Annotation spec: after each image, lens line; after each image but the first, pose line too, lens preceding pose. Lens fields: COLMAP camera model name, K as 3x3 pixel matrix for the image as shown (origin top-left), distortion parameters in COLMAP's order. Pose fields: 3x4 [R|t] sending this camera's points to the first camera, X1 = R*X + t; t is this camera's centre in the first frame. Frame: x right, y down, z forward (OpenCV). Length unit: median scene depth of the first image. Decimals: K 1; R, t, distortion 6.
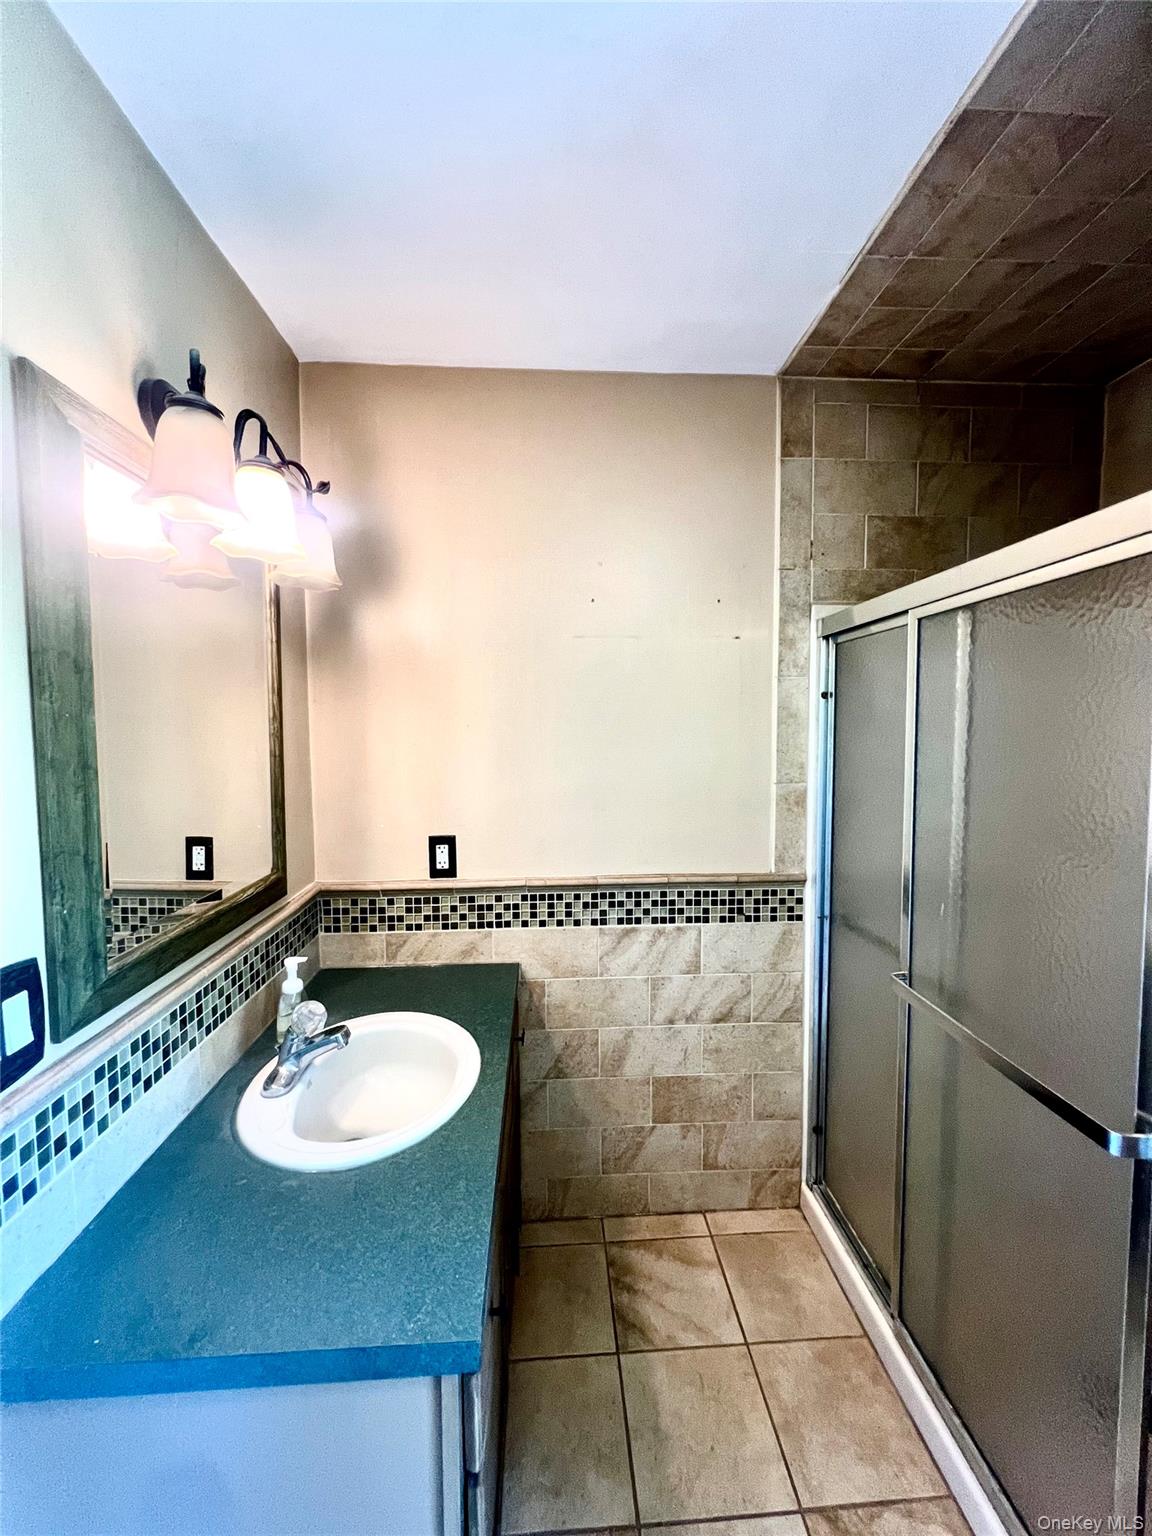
lens RADIAL K [[612.5, 0, 571.5], [0, 612.5, 766.6], [0, 0, 1]] dist [-0.000462, 0.000622]
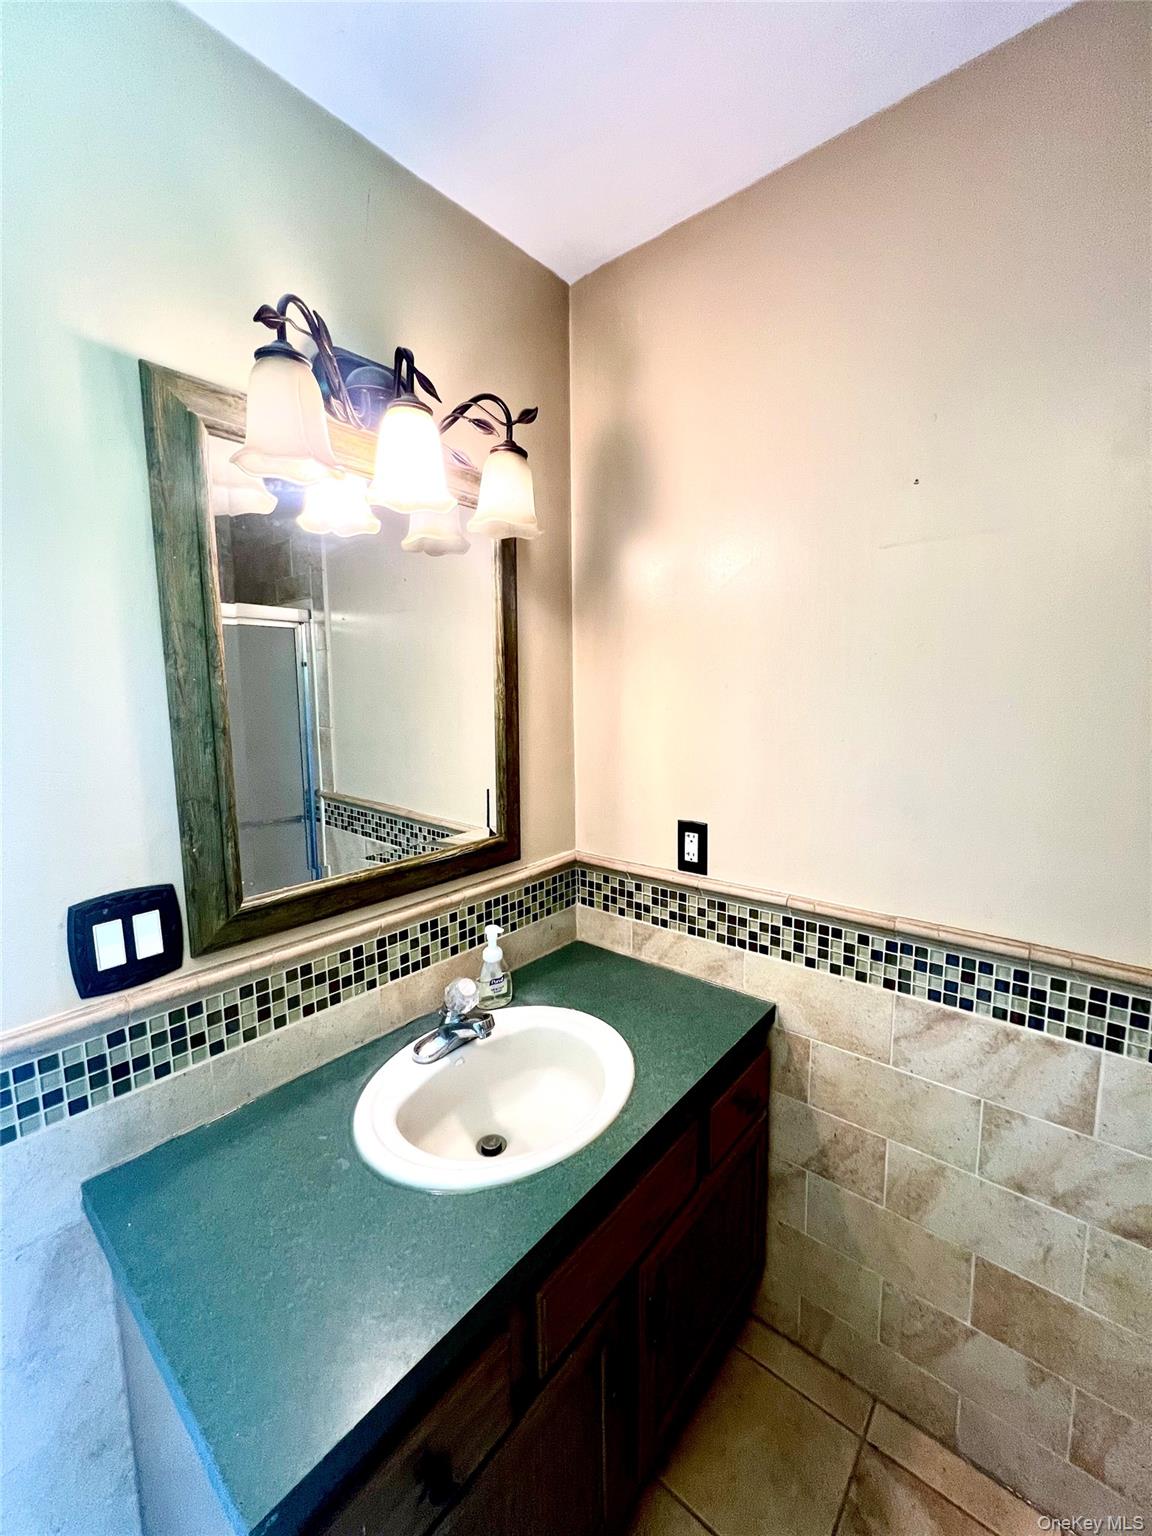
lens RADIAL K [[612.5, 0, 581.8], [0, 612.5, 763.6], [0, 0, 1]] dist [-0.000462, 0.000622]
pose [[0.735141, 0.082034, -0.672932, 0.222887], [-0.040658, 0.996200, 0.077025, -0.021318], [0.676694, -0.029264, 0.735683, 0.299399]]
